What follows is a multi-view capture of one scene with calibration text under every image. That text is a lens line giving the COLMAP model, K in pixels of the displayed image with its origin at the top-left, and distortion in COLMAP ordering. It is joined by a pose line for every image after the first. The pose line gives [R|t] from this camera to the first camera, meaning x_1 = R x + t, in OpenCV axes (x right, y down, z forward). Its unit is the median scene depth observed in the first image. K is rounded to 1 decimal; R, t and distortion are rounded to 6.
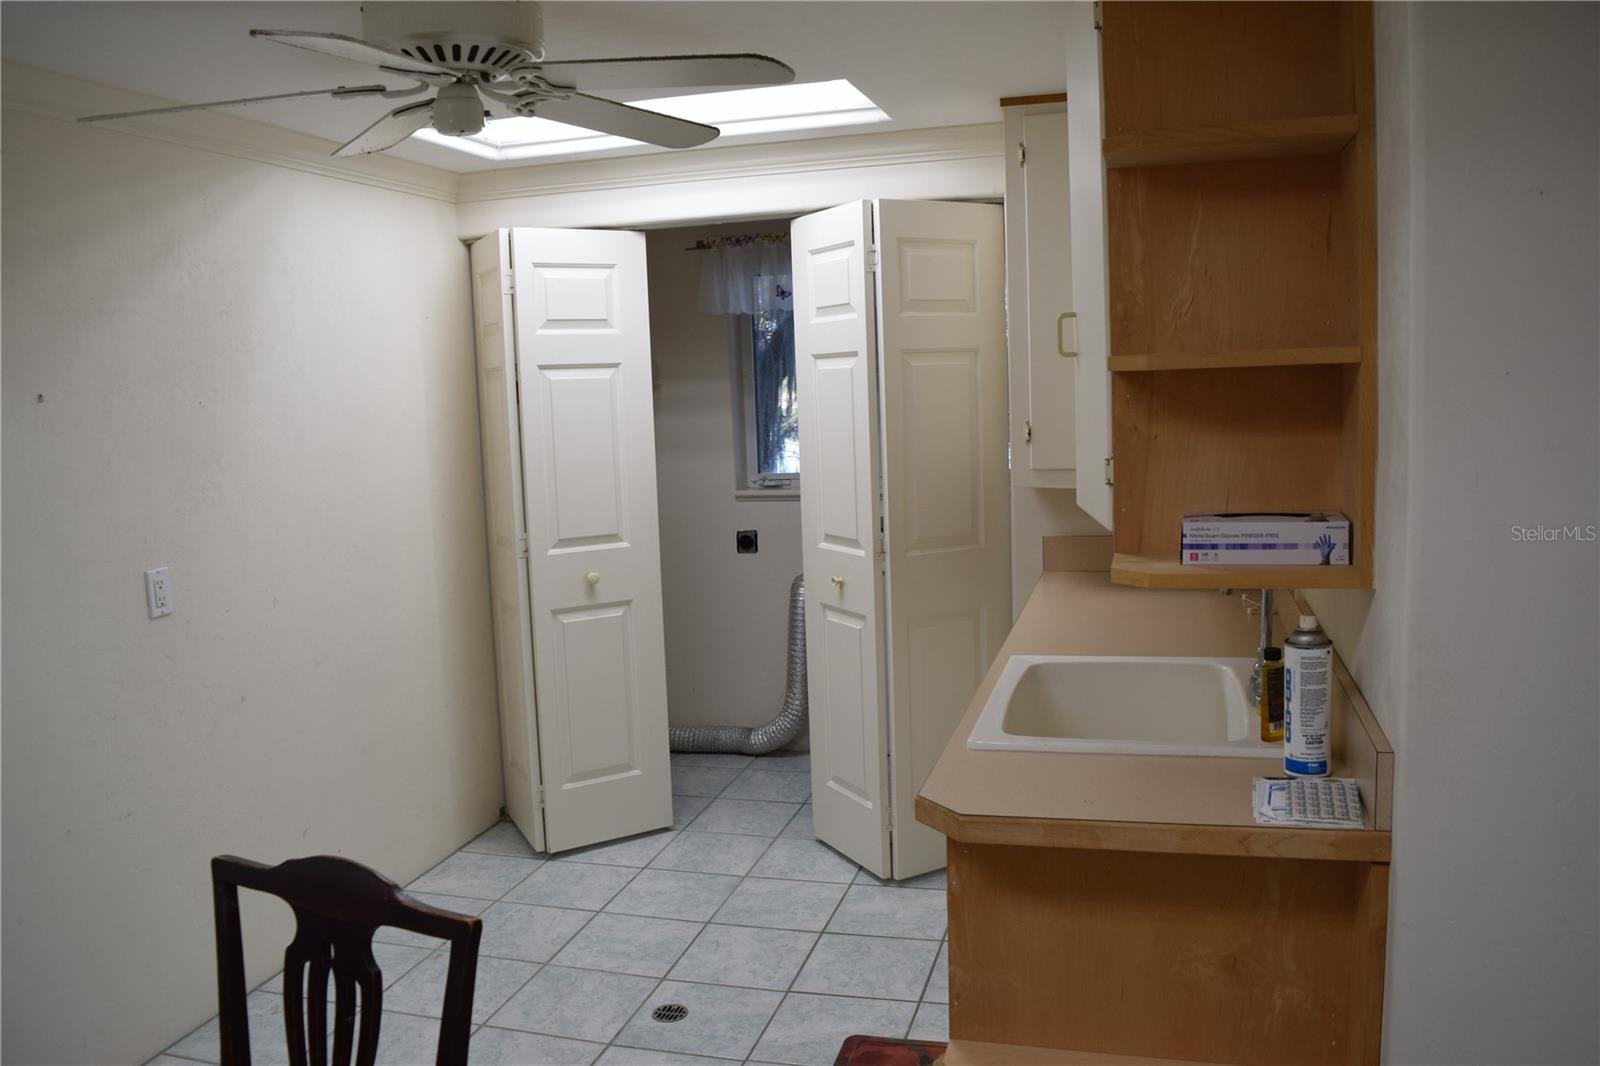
lens RADIAL K [[1242.1, 0, 800.0], [0, 1242.1, 533.0], [0, 0, 1]] dist [-0.000053, -0.000391]
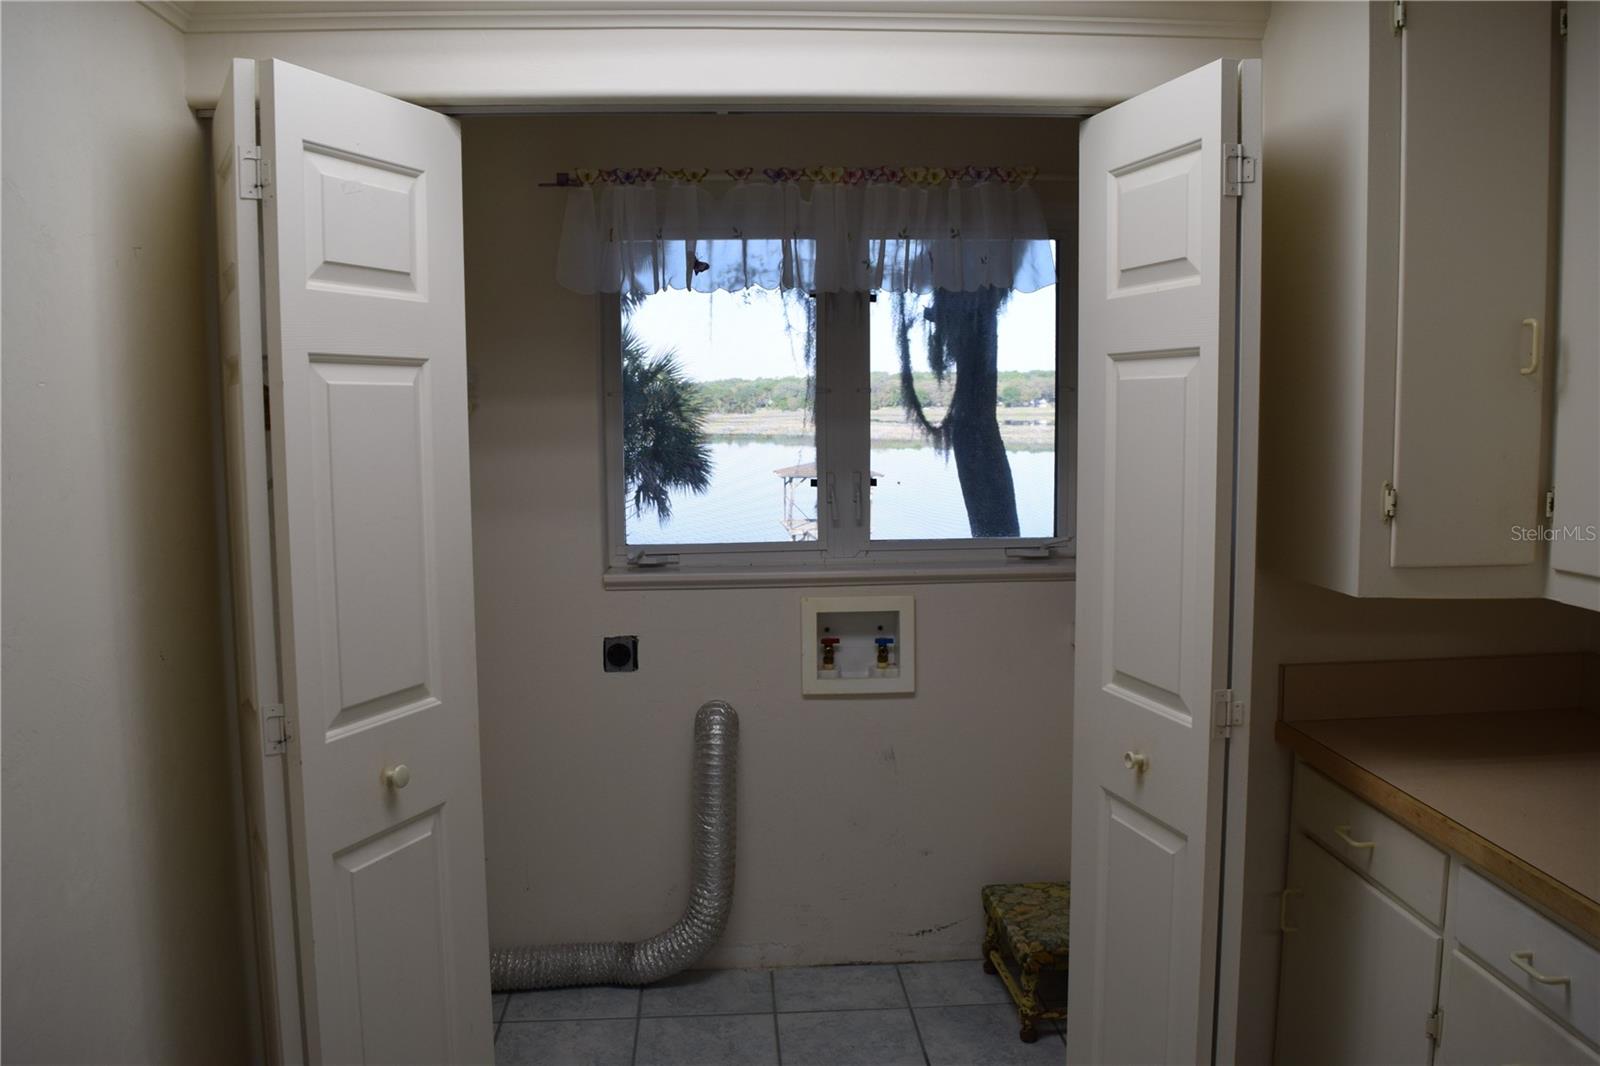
lens RADIAL K [[1281.0, 0, 800.0], [0, 1281.0, 585.4], [0, 0, 1]] dist [-0.008552, -0.003447]
pose [[0.925165, -0.007410, 0.379492, -0.211097], [0.006815, 0.999973, 0.002911, -0.029993], [-0.379503, -0.000107, 0.925190, 0.359453]]
